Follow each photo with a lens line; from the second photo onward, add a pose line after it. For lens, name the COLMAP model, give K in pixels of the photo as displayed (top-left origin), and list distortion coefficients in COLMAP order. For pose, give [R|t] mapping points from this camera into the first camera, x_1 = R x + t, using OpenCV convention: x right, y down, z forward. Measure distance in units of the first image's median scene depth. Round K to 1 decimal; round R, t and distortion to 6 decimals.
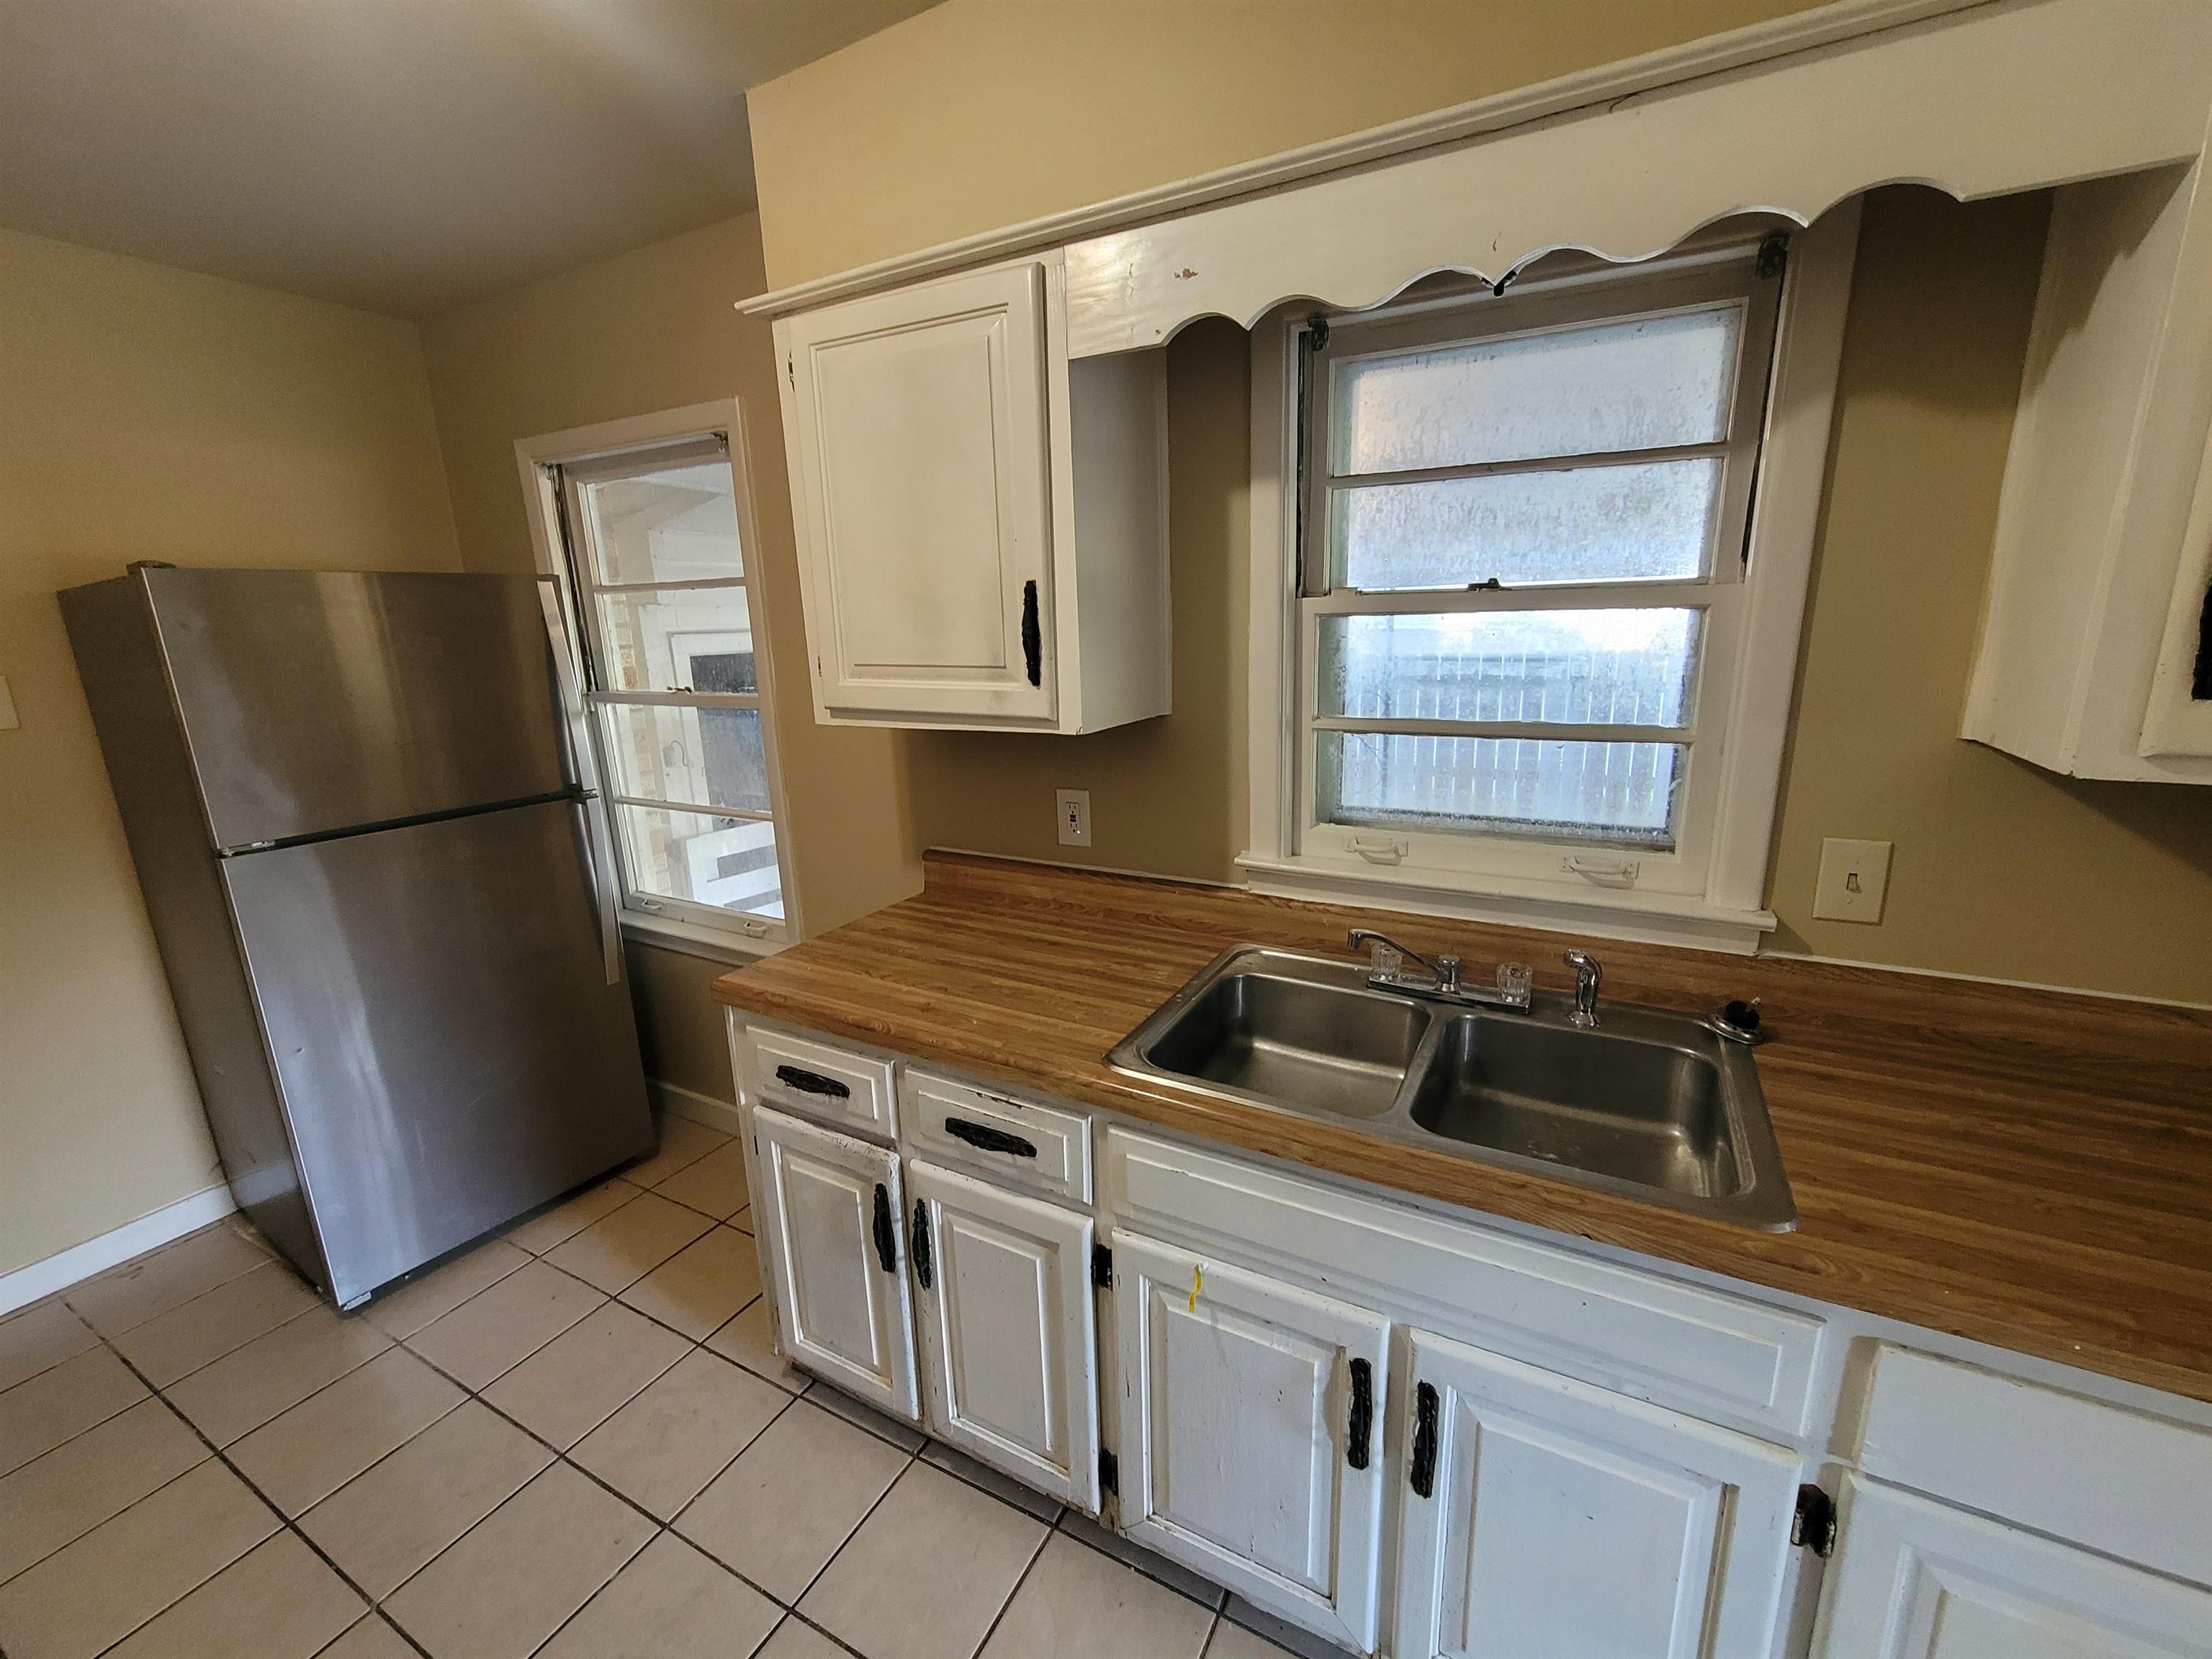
lens RADIAL K [[906.8, 0, 1109.7], [0, 906.8, 831.5], [0, 0, 1]] dist [-0.004081, -0.000921]
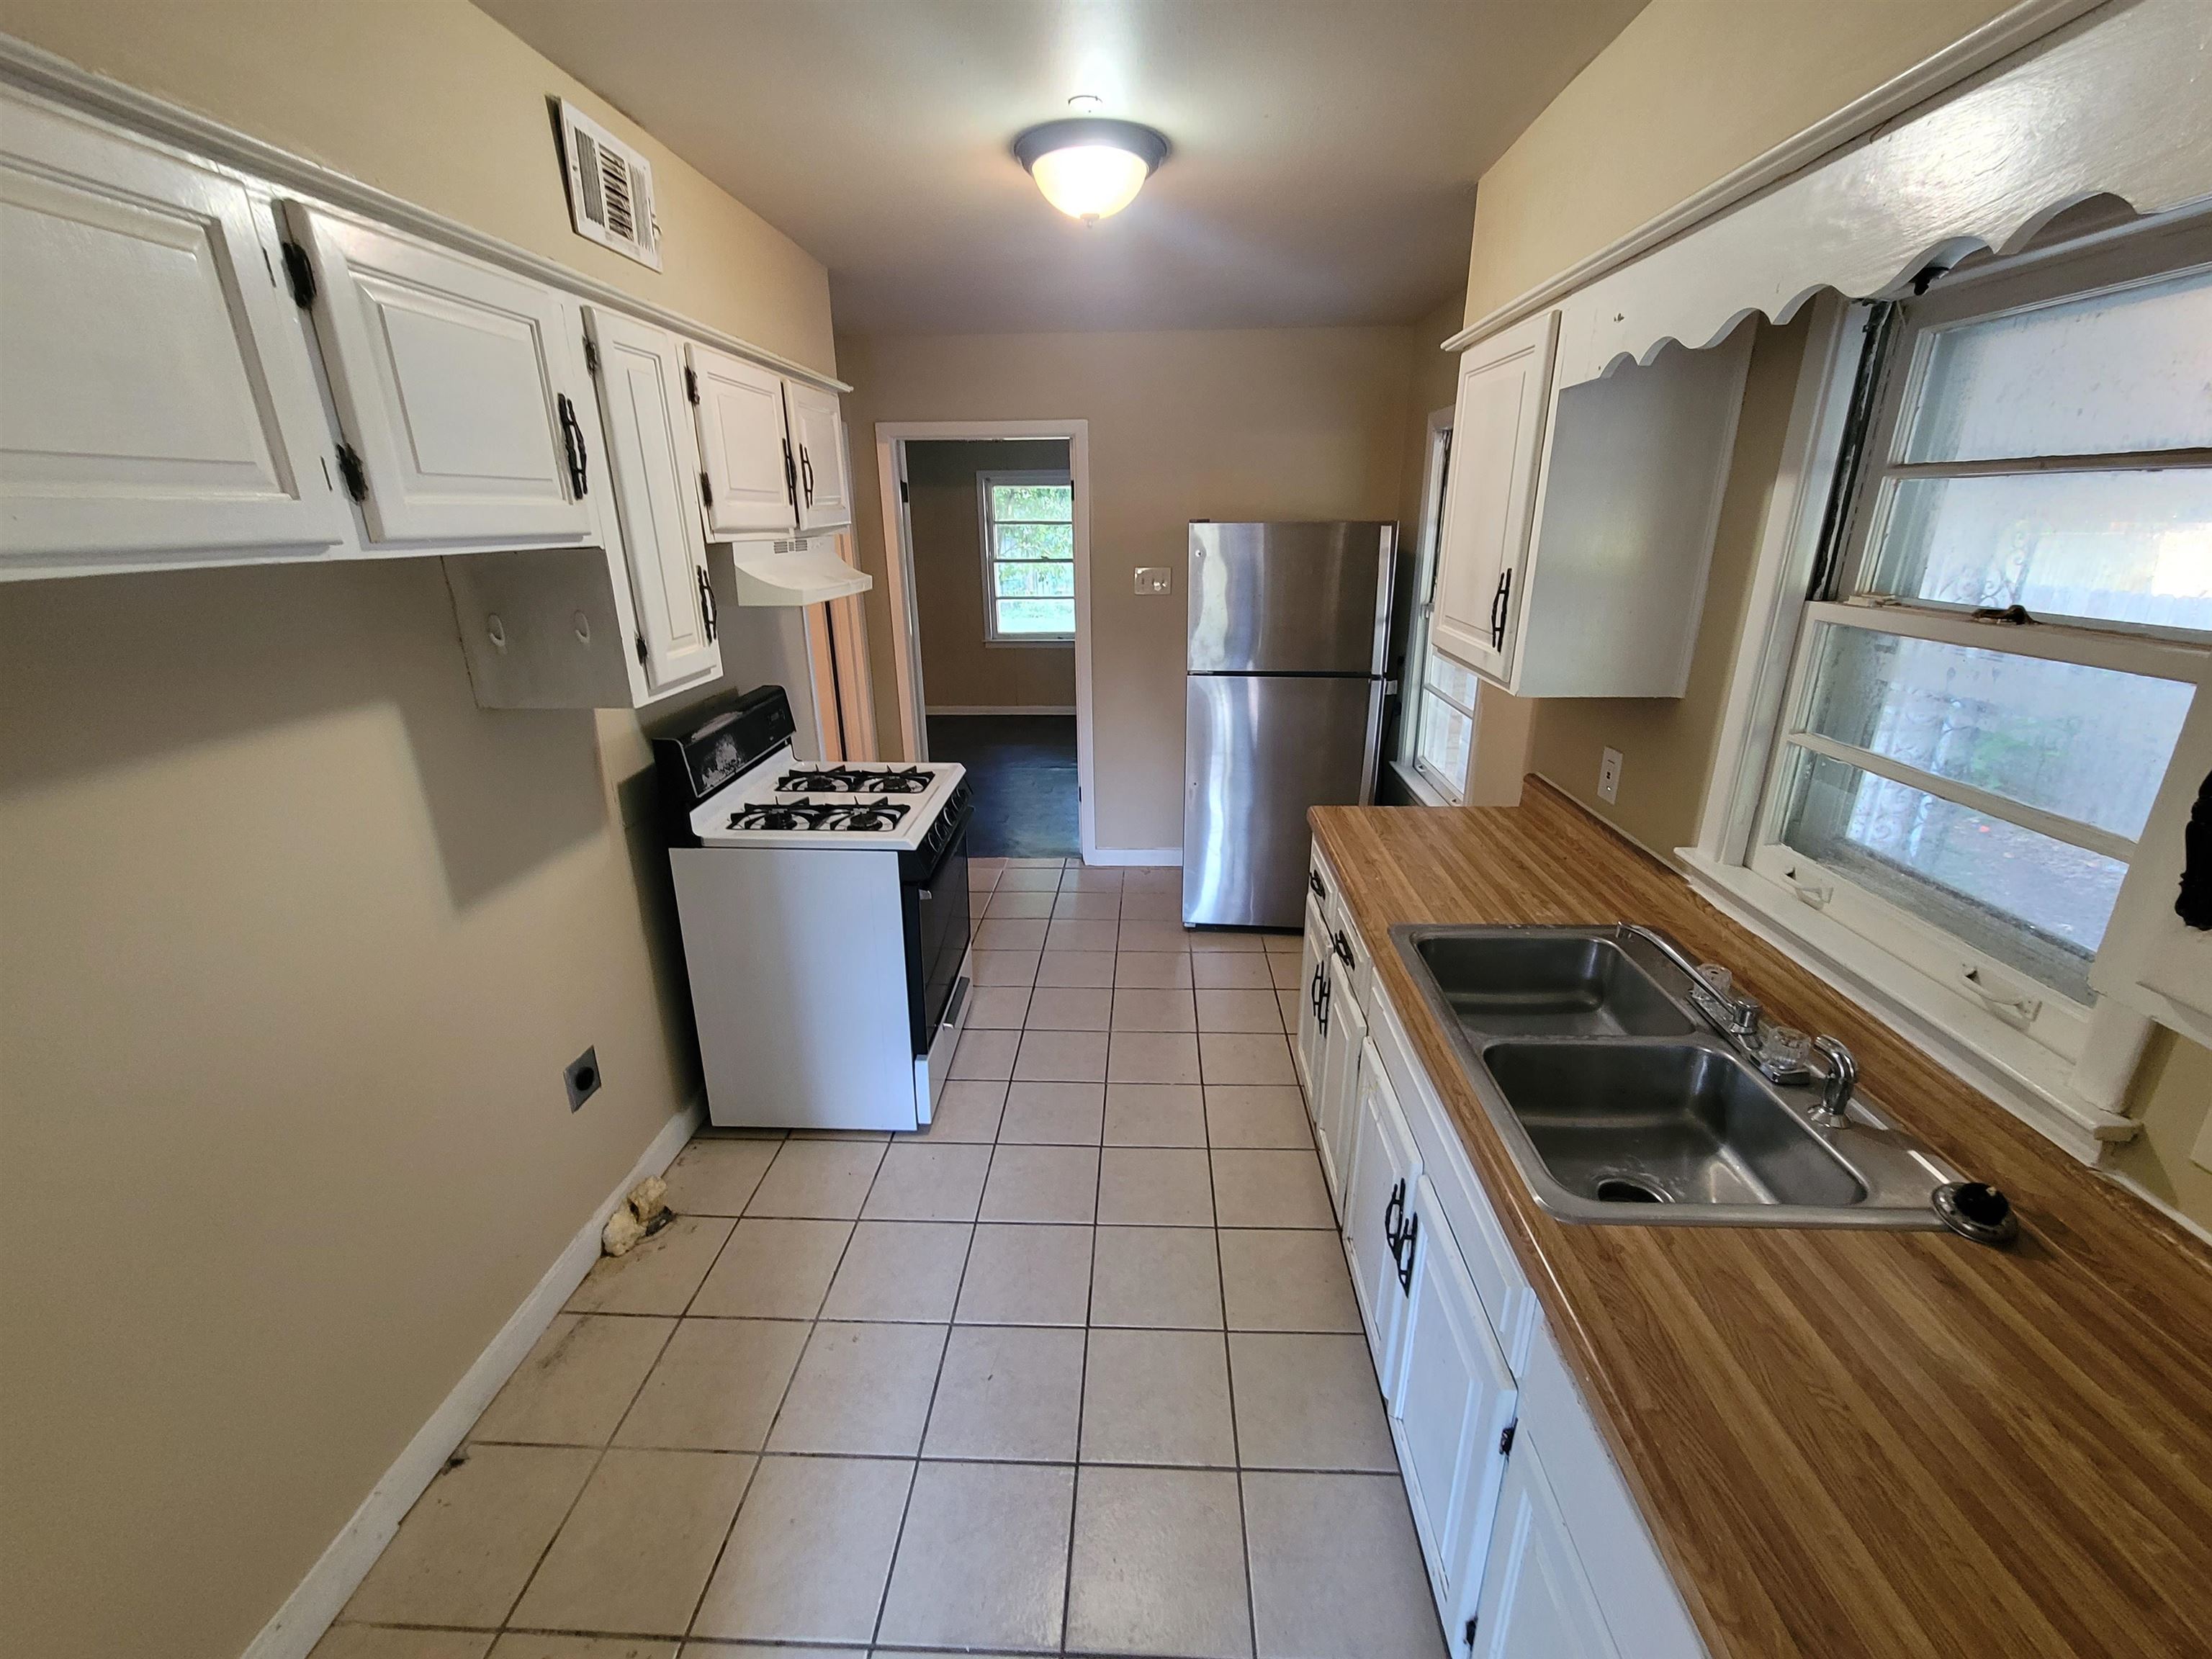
lens RADIAL K [[902.7, 0, 1115.6], [0, 902.7, 830.1], [0, 0, 1]] dist [0.001794, -0.000309]
pose [[0.441727, 0.318182, -0.838831, 0.762391], [-0.210595, 0.945646, 0.247799, -0.117068], [0.872082, 0.067194, 0.484724, -0.056968]]
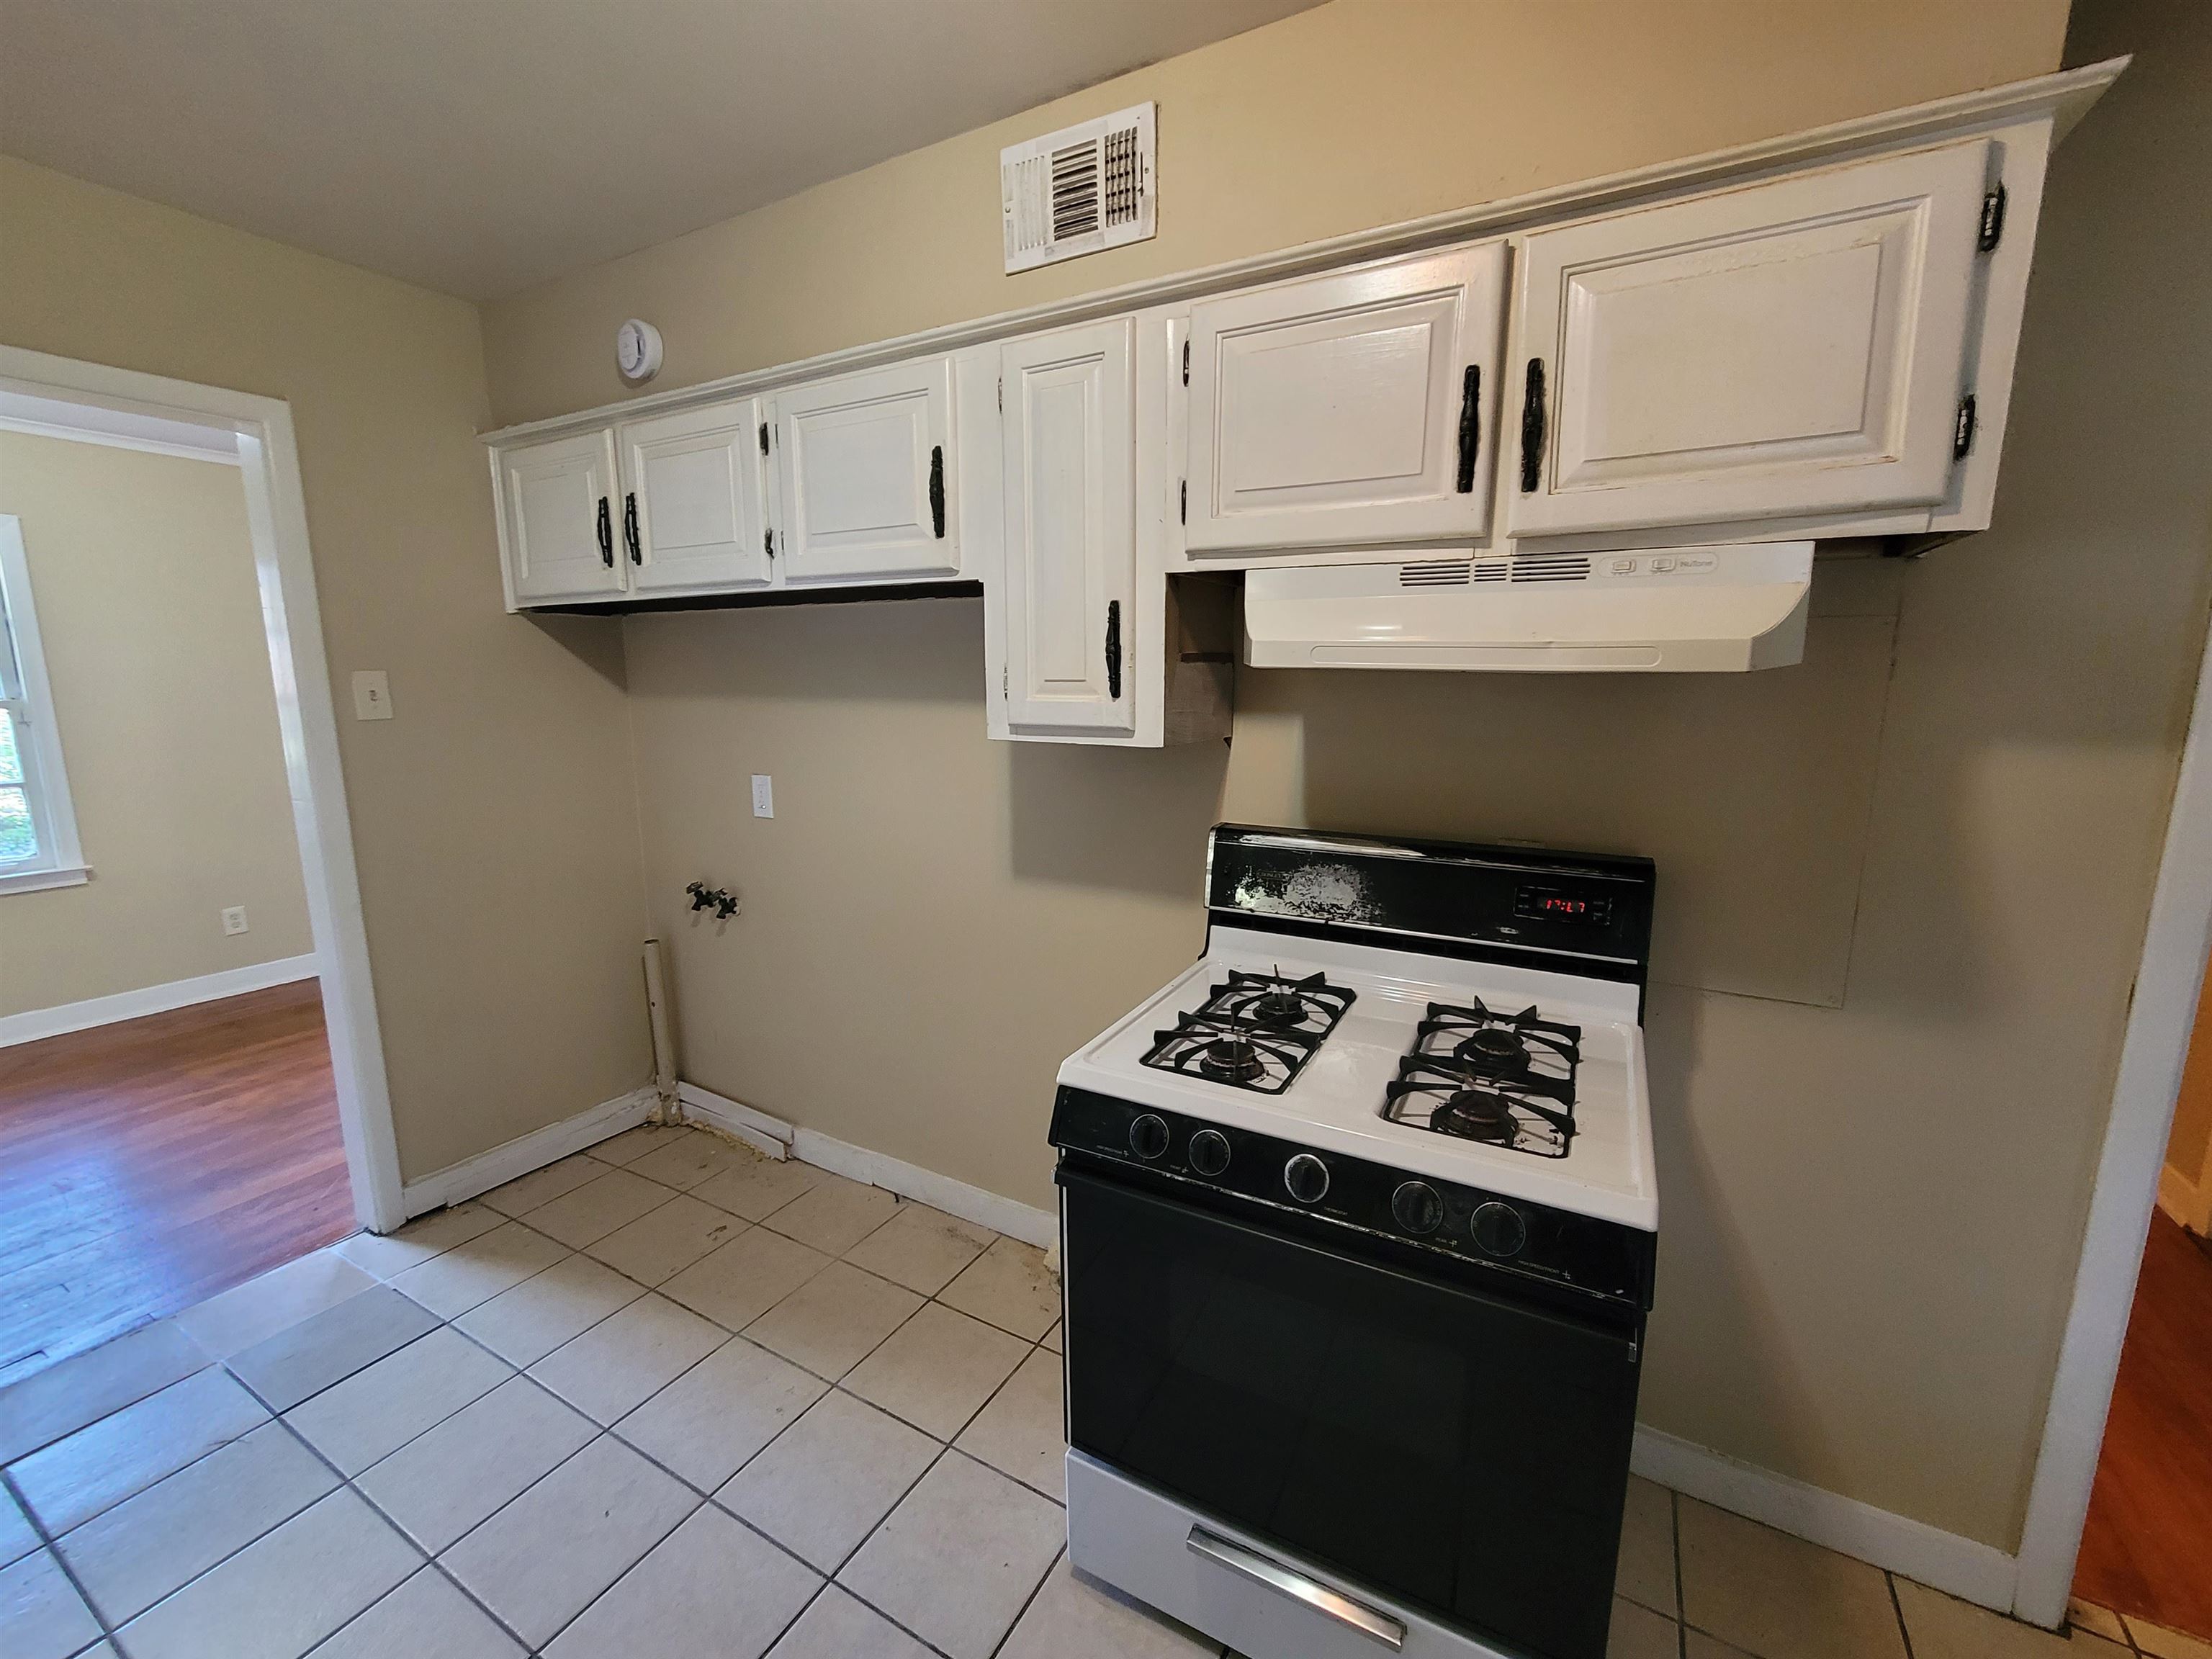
lens RADIAL K [[894.4, 0, 1106.0], [0, 894.4, 829.5], [0, 0, 1]] dist [-0.001409, -0.000381]
pose [[-0.999737, 0.017141, 0.015244, -0.621757], [0.021716, 0.921300, 0.388246, -0.181863], [-0.007390, 0.388475, -0.921430, 1.010180]]
